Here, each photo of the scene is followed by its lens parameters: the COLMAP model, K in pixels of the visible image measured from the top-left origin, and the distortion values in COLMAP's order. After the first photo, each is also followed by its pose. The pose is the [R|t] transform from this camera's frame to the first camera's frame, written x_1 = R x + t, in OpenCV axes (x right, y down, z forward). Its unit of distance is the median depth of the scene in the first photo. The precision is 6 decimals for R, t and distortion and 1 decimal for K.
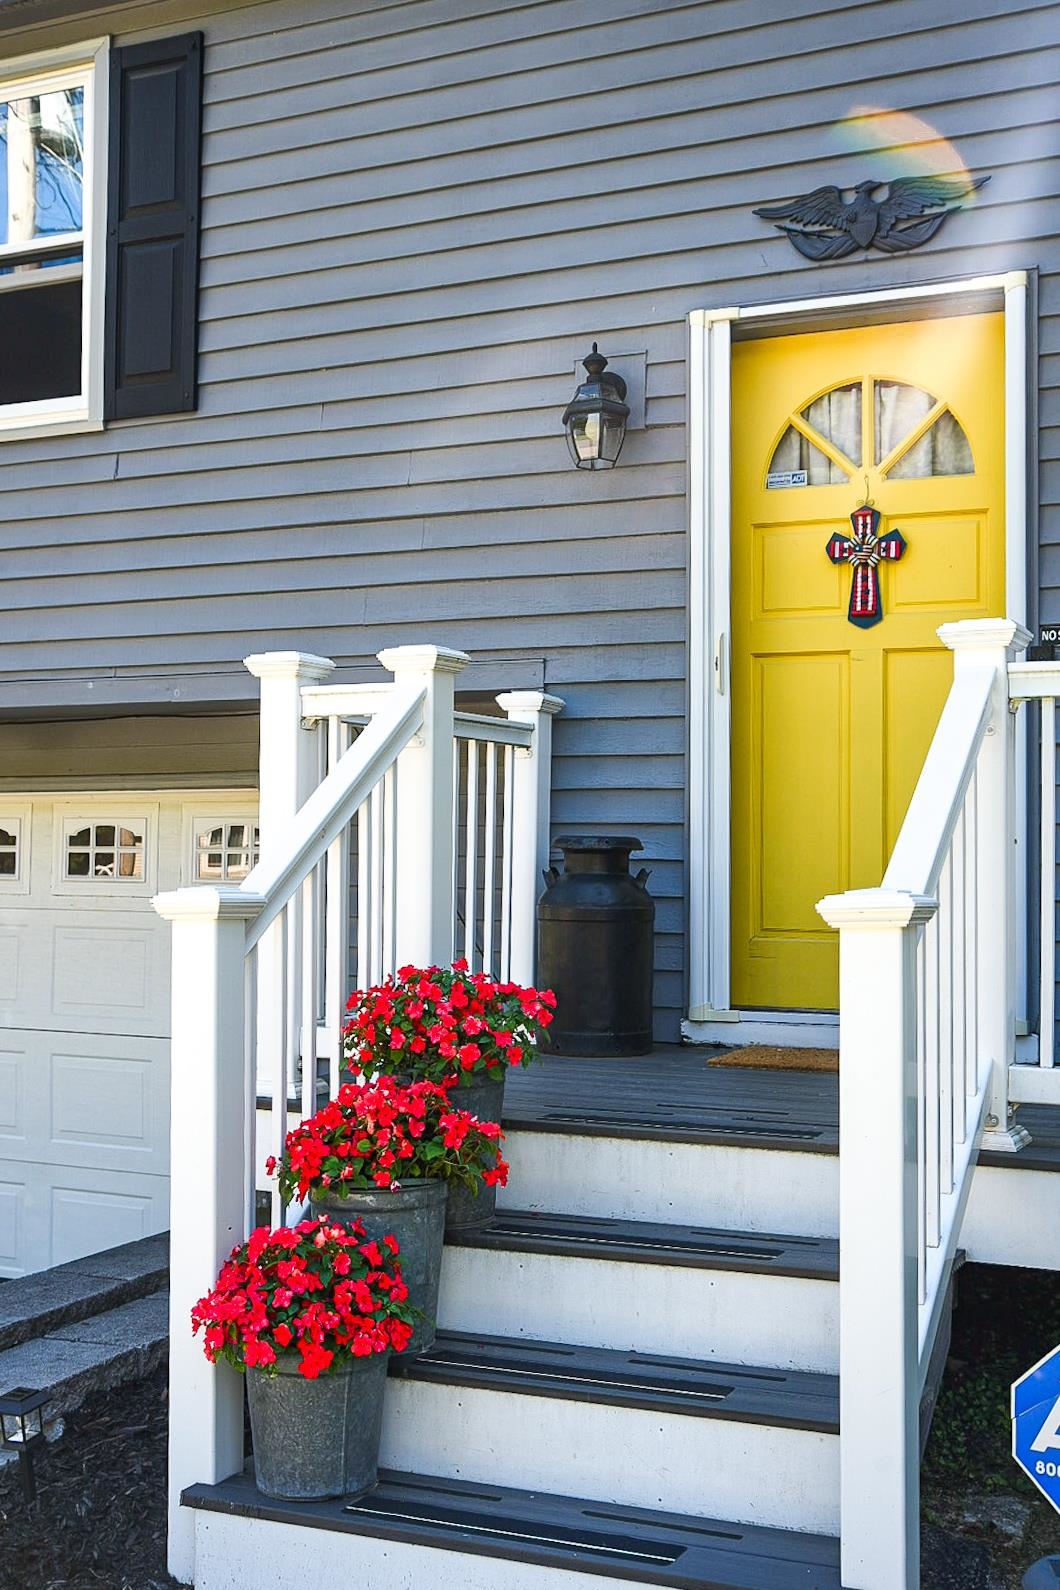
lens RADIAL K [[1634.8, 0, 529.7], [0, 1634.8, 854.6], [0, 0, 1]] dist [0.098082, 0.014184]
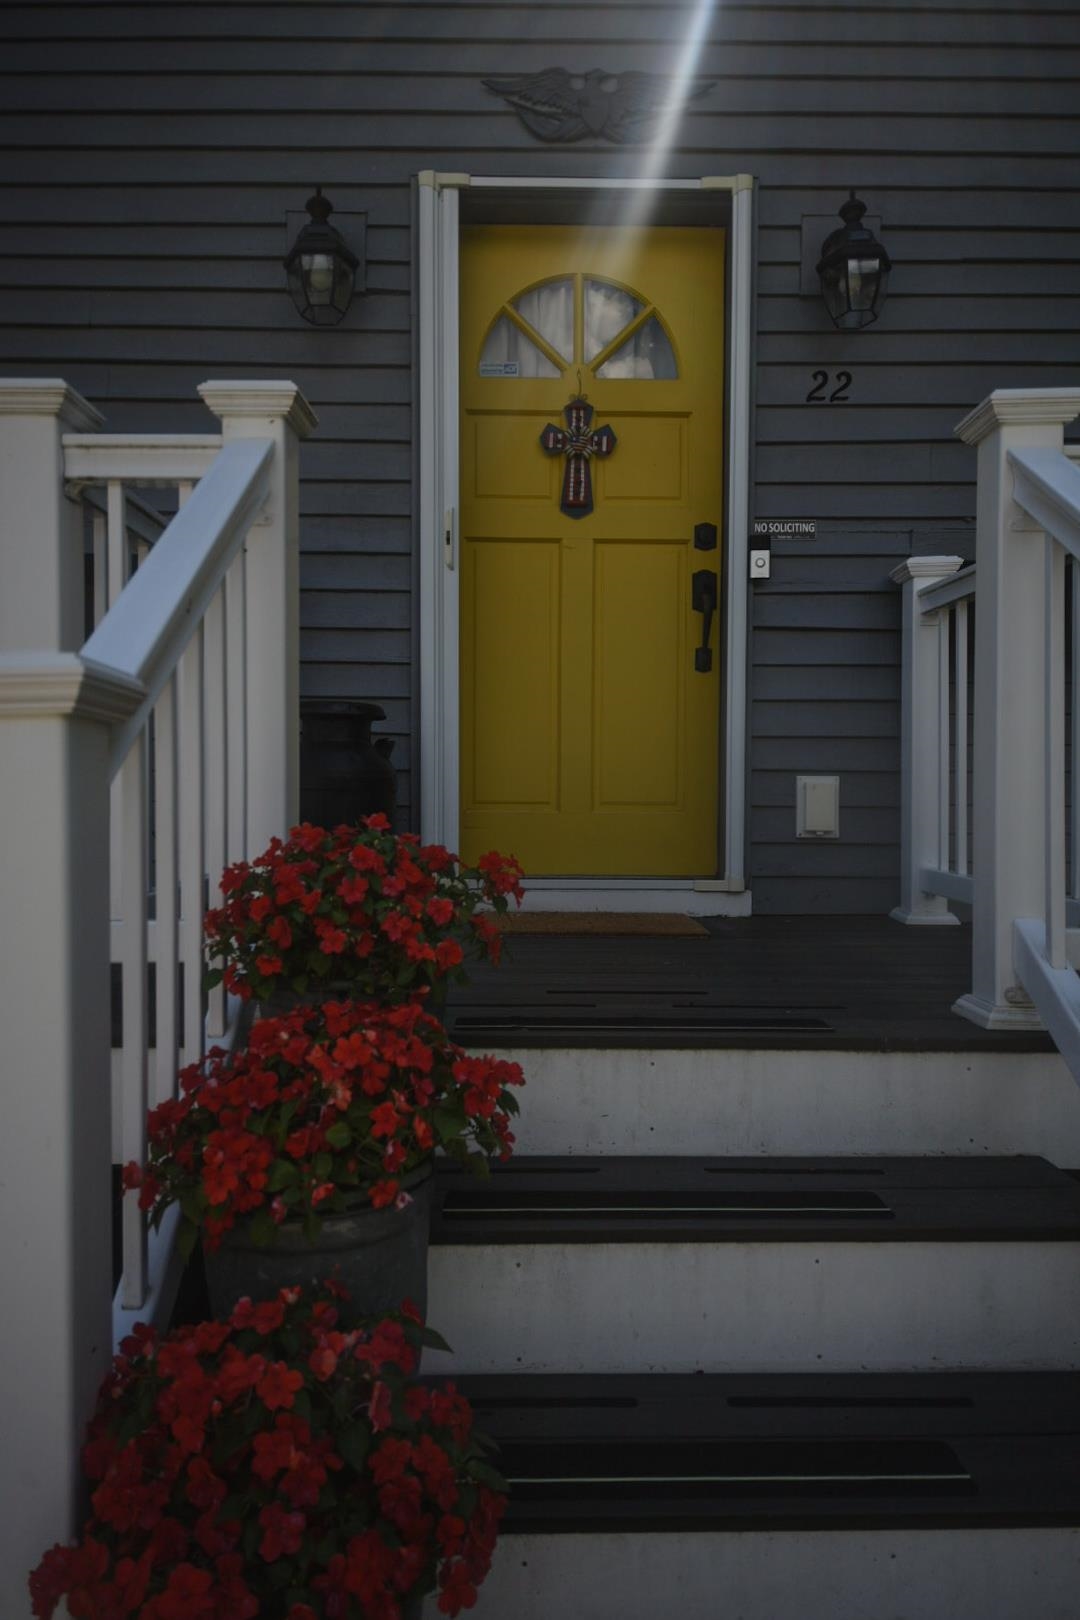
lens RADIAL K [[974.8, 0, 447.0], [0, 974.8, 811.3], [0, 0, 1]] dist [0.046673, -0.001915]
pose [[0.912048, -0.011908, 0.409910, -0.135238], [0.005963, 0.999858, 0.015777, 0.041774], [-0.410039, -0.011945, 0.911990, 0.456018]]
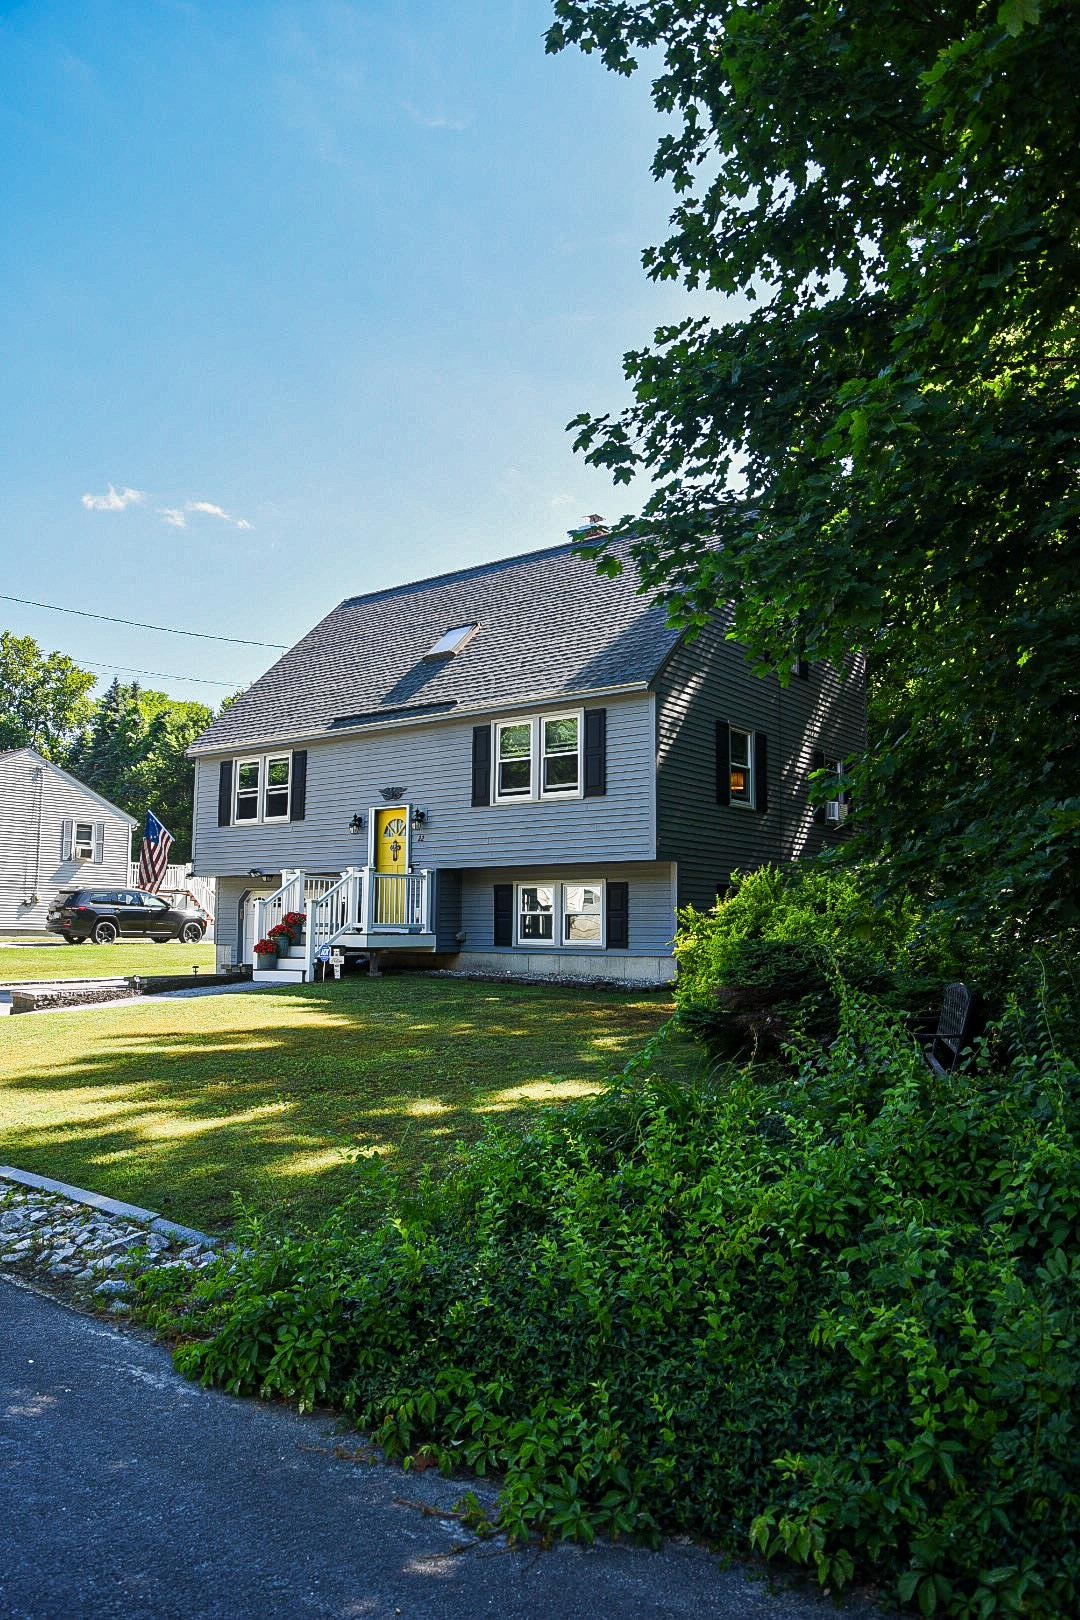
lens RADIAL K [[1114.2, 0, 561.5], [0, 1114.2, 830.7], [0, 0, 1]] dist [-0.095778, 0.047650]
pose [[0.975397, -0.013884, -0.220020, 1.726140], [-0.007535, 0.995332, -0.096212, 0.134173], [0.220329, 0.095503, 0.970739, -2.835029]]
